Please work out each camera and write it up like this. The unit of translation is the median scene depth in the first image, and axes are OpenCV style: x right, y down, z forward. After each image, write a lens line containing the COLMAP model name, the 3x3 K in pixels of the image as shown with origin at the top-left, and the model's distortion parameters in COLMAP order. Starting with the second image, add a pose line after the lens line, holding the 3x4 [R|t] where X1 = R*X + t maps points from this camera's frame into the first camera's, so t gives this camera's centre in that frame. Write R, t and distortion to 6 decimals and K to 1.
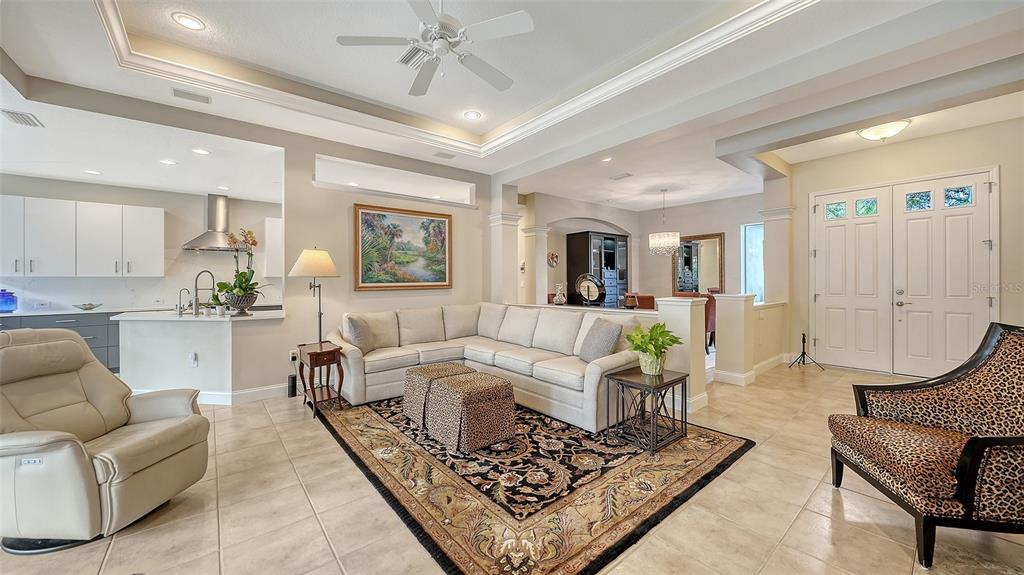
lens RADIAL K [[367.4, 0, 506.0], [0, 367.4, 282.7], [0, 0, 1]] dist [-0.010585, -0.000067]
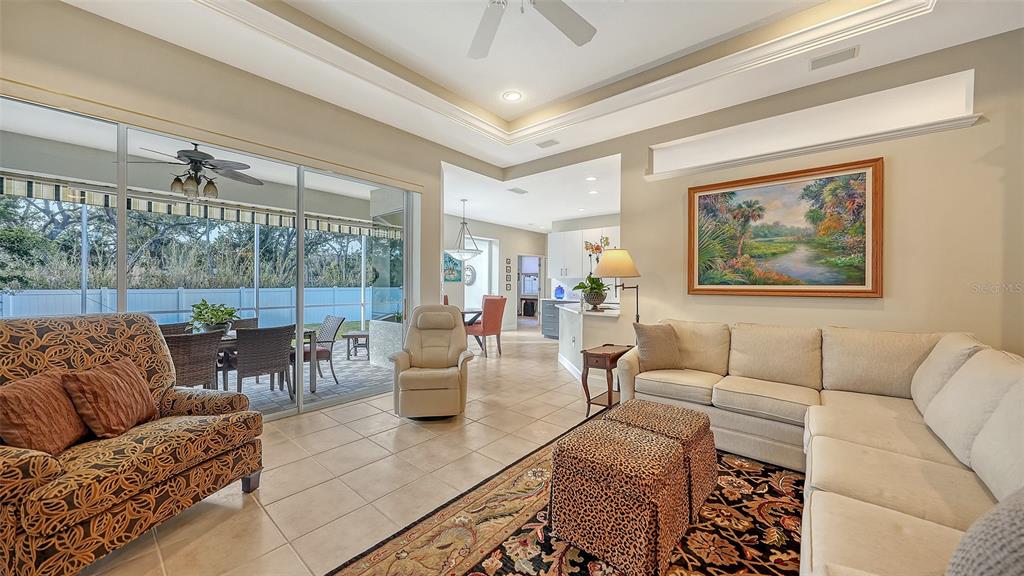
lens RADIAL K [[353.5, 0, 503.9], [0, 353.5, 283.4], [0, 0, 1]] dist [-0.002755, 0.000032]
pose [[0.182816, 0.010398, -0.983092, 0.275332], [-0.011512, 0.999898, 0.008435, -0.003265], [0.983080, 0.009775, 0.182917, 0.418389]]
